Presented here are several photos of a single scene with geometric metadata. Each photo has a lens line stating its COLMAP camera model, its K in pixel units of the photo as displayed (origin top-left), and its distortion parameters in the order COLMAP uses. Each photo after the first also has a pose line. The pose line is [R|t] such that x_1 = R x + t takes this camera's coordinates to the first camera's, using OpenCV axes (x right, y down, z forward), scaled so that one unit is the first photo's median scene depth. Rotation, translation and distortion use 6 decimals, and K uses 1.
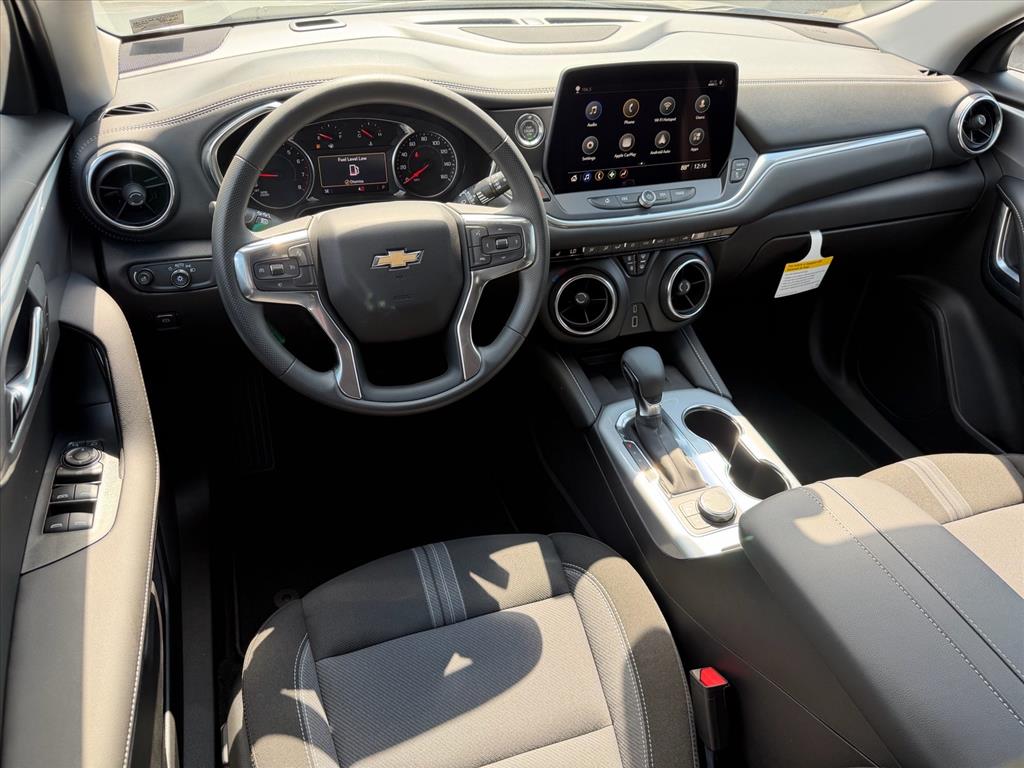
lens RADIAL K [[701.8, 0, 511.3], [0, 701.8, 381.3], [0, 0, 1]] dist [0.044505, 0.000696]
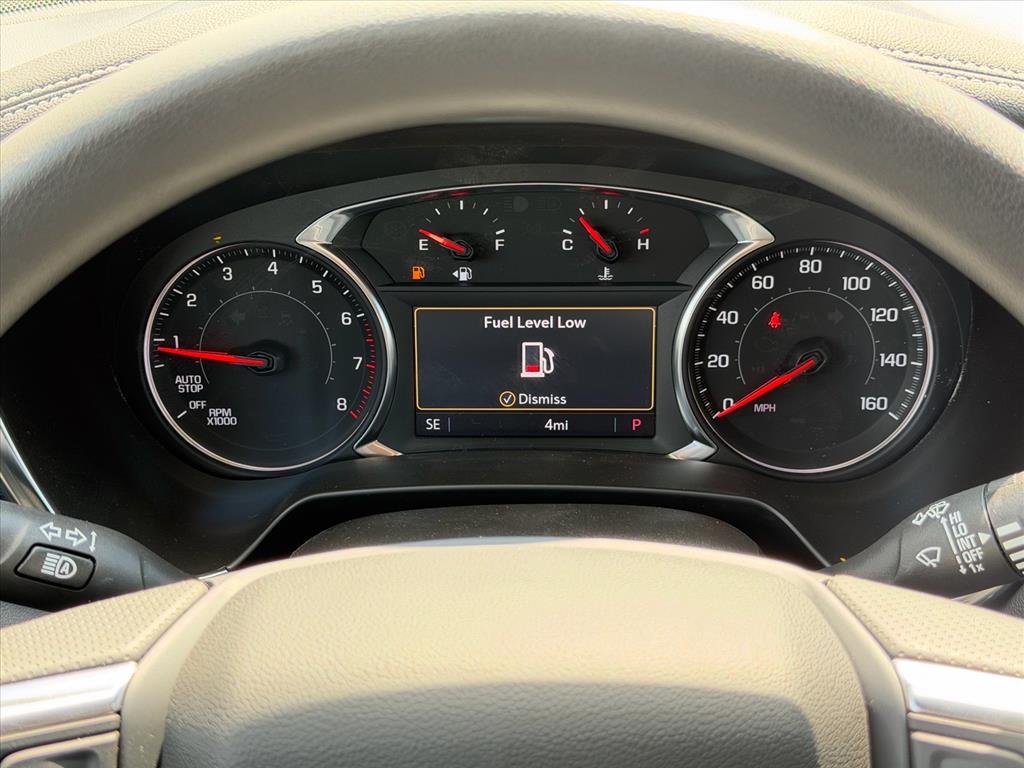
lens RADIAL K [[1437.9, 0, 513.0], [0, 1437.9, 384.9], [0, 0, 1]] dist [0.157104, 0.000000]
pose [[0.926136, 0.096129, -0.364736, -0.024861], [-0.172389, 0.967953, -0.182619, -0.187439], [0.335492, 0.232007, 0.913027, 0.490653]]
